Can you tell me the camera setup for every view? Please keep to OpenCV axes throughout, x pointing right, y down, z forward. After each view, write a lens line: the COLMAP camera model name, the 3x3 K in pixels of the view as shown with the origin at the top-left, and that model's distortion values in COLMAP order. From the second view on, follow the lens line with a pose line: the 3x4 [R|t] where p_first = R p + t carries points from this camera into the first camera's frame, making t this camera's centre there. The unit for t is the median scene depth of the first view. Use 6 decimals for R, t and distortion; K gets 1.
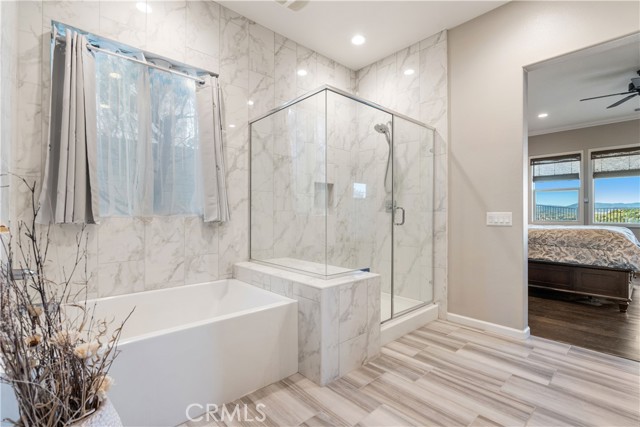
lens RADIAL K [[296.5, 0, 319.5], [0, 296.5, 215.1], [0, 0, 1]] dist [-0.002085, 0.000891]
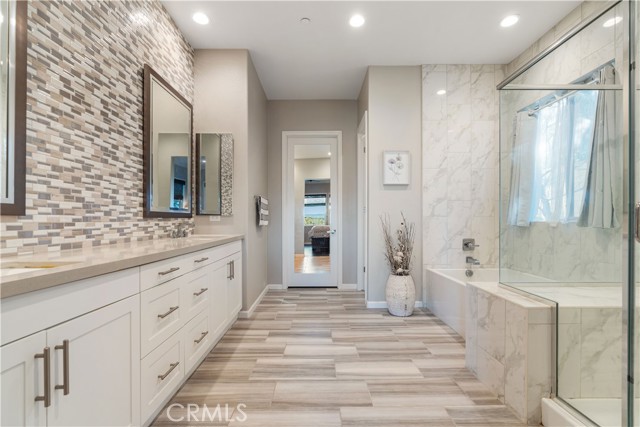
lens RADIAL K [[296.5, 0, 325.0], [0, 296.5, 224.3], [0, 0, 1]] dist [-0.002085, 0.000891]
pose [[-0.637796, 0.010163, -0.770138, 0.827105], [0.001433, 0.999927, 0.012009, 0.001734], [0.770204, 0.006556, -0.637764, 0.867561]]
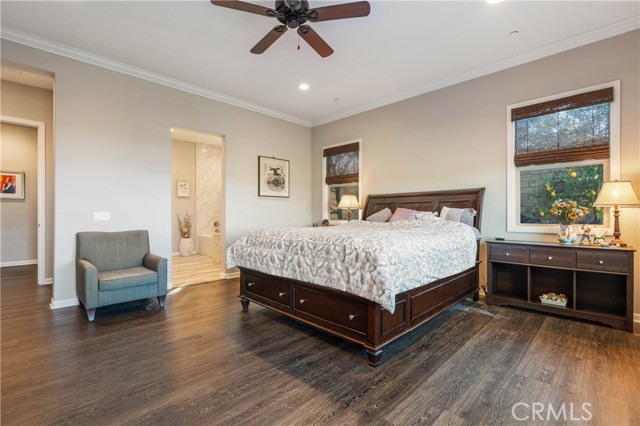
lens RADIAL K [[296.5, 0, 320.7], [0, 296.5, 212.8], [0, 0, 1]] dist [-0.002085, 0.000891]
pose [[0.065849, -0.008857, -0.997790, 2.483363], [0.001146, 0.999961, -0.008801, 0.021791], [0.997829, -0.000564, 0.065857, 1.378982]]
